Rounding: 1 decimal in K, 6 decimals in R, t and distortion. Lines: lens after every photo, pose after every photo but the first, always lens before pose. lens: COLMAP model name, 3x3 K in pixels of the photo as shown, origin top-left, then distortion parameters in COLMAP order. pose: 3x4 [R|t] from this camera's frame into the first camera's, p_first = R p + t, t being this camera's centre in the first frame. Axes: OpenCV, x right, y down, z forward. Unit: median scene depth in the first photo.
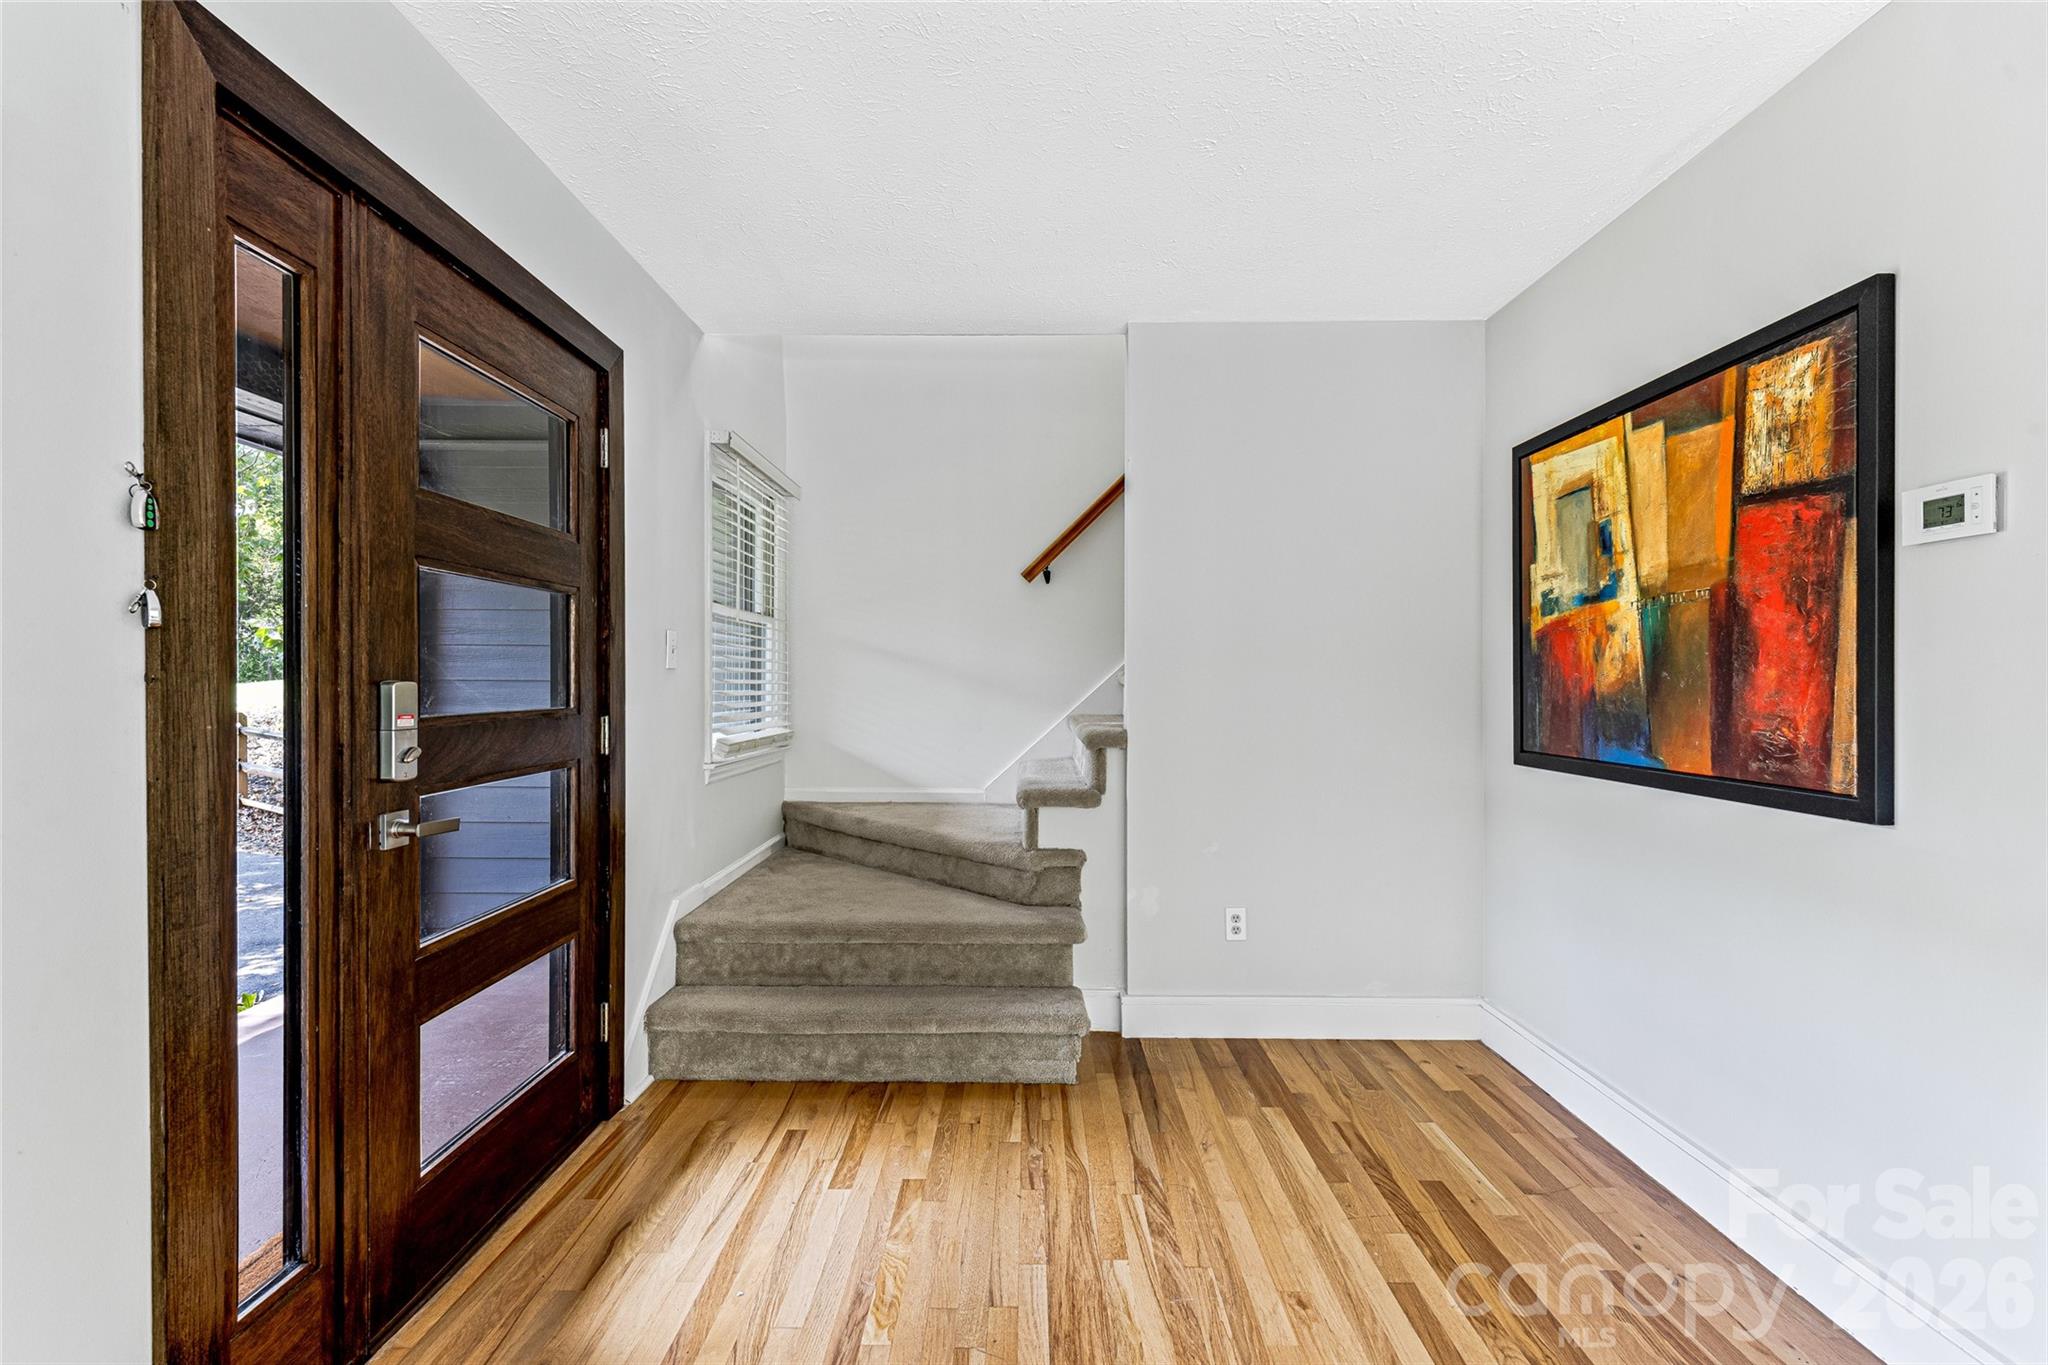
lens RADIAL K [[949.4, 0, 1024.0], [0, 949.4, 682.5], [0, 0, 1]] dist [-0.001217, -0.000092]
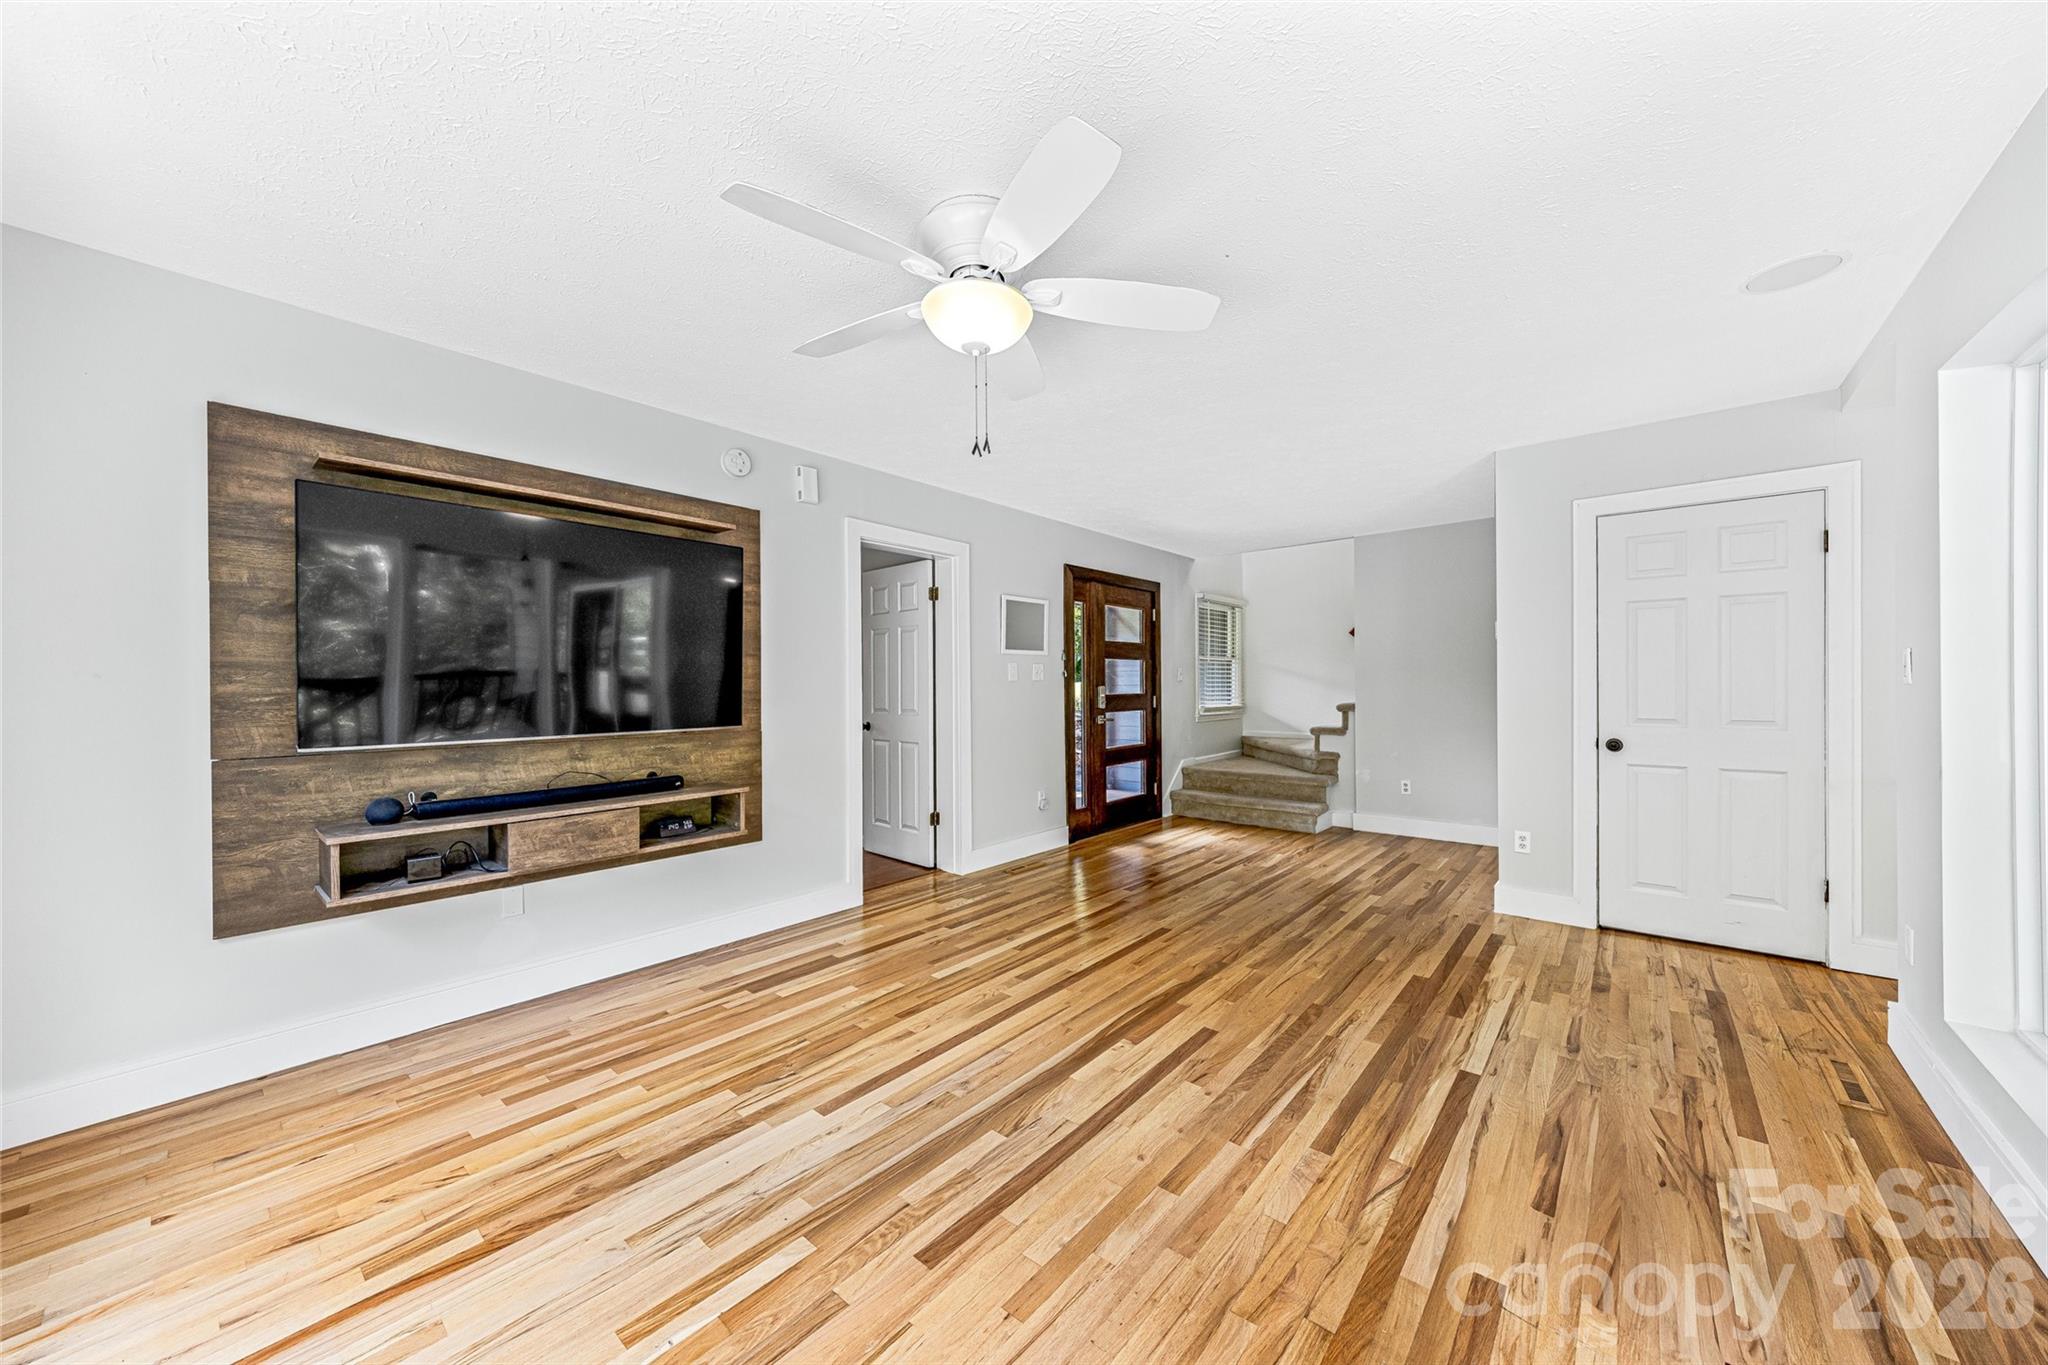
lens RADIAL K [[720.6, 0, 1019.4], [0, 720.6, 693.1], [0, 0, 1]] dist [0.000073, 0.000105]
pose [[0.759838, -0.001396, -0.650111, 0.747308], [0.008722, 0.999930, 0.008047, 0.000892], [0.650054, -0.011785, 0.759797, -1.089397]]
